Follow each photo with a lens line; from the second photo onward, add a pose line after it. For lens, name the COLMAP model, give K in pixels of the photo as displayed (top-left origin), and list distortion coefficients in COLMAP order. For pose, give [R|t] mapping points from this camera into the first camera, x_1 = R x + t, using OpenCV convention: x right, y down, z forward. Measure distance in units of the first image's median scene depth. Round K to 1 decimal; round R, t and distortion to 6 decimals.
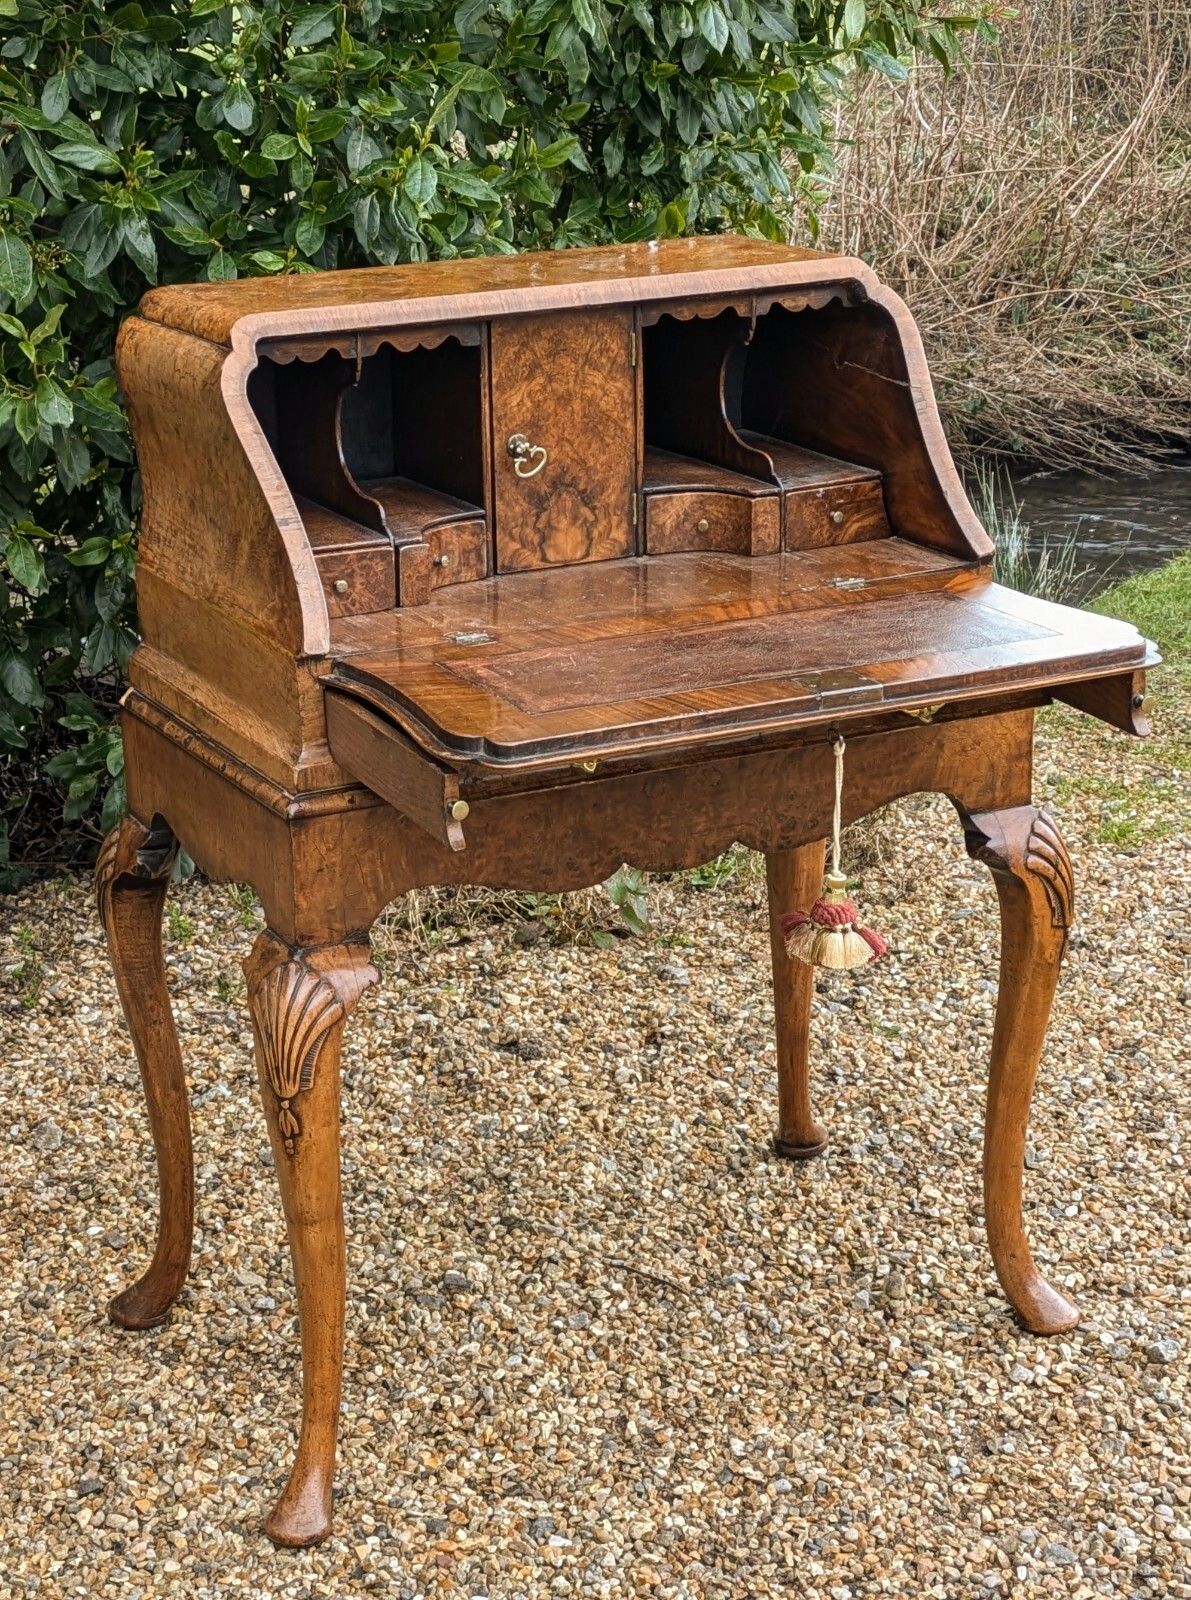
lens RADIAL K [[2968.2, 0, 534.9], [0, 2968.2, 822.7], [0, 0, 1]] dist [0.076132, 0.000000]
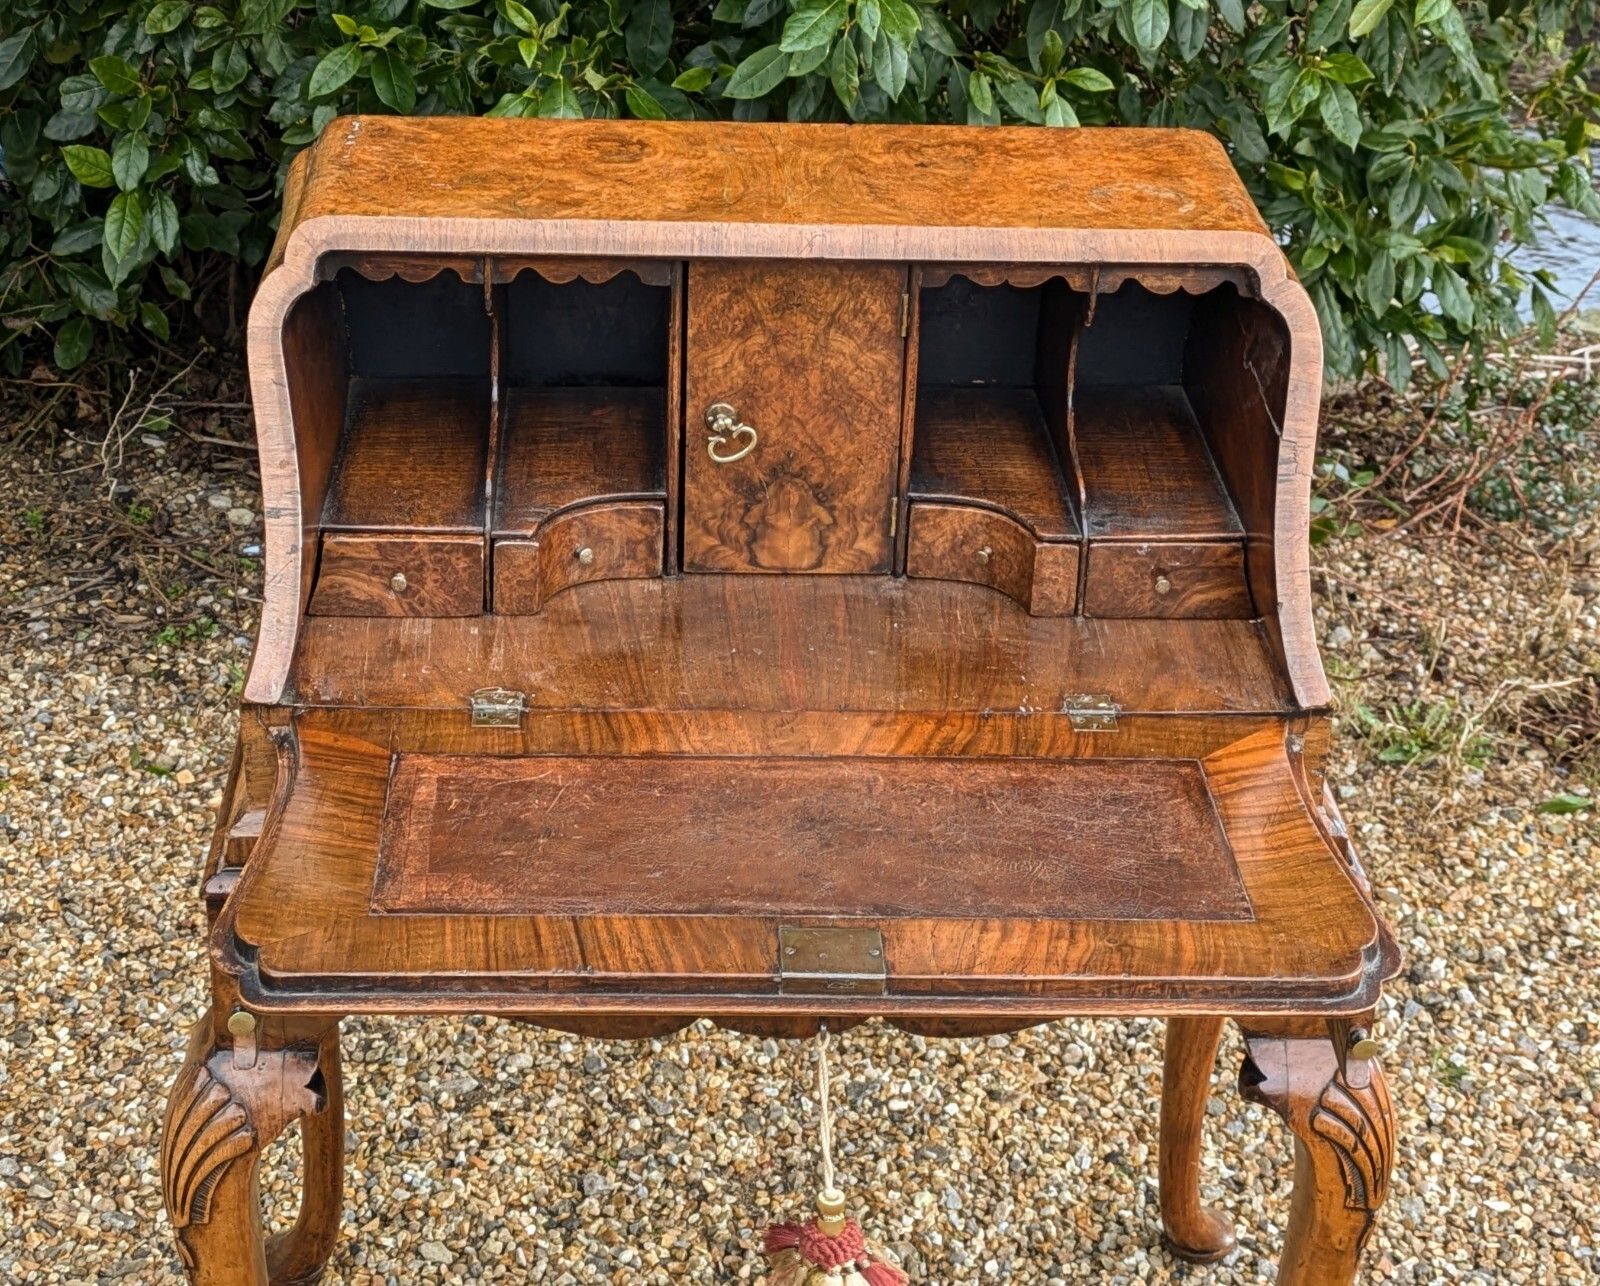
lens RADIAL K [[2951.8, 0, 859.7], [0, 2951.8, 569.2], [0, 0, 1]] dist [0.053526, 0.000000]
pose [[0.920295, 0.226318, -0.319119, 0.246646], [-0.181897, 0.969691, 0.163136, -0.198416], [0.346367, -0.092087, 0.933568, 0.295287]]
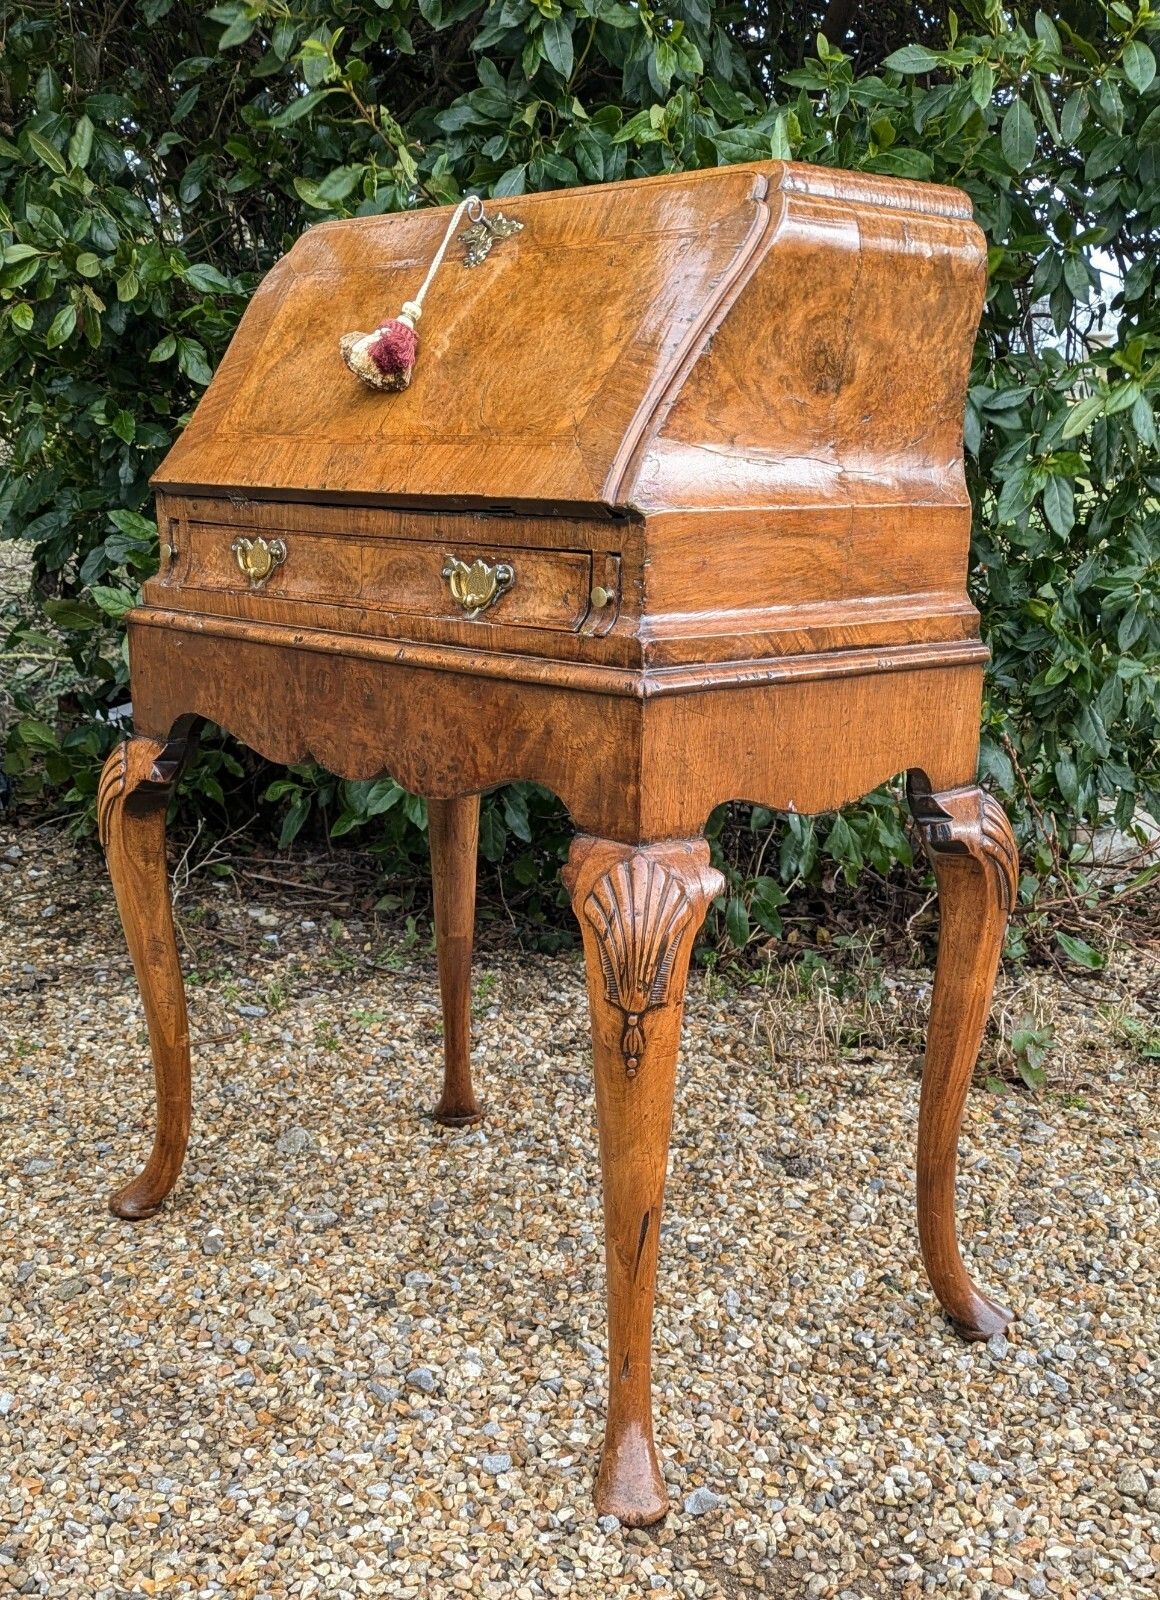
lens RADIAL K [[1833.4, 0, 579.1], [0, 1833.4, 948.6], [0, 0, 1]] dist [0.043857, 0.000000]
pose [[0.861947, 0.156178, -0.482344, 0.262943], [-0.171319, 0.985132, 0.012830, 0.015187], [0.477176, 0.071576, 0.875888, 0.556736]]
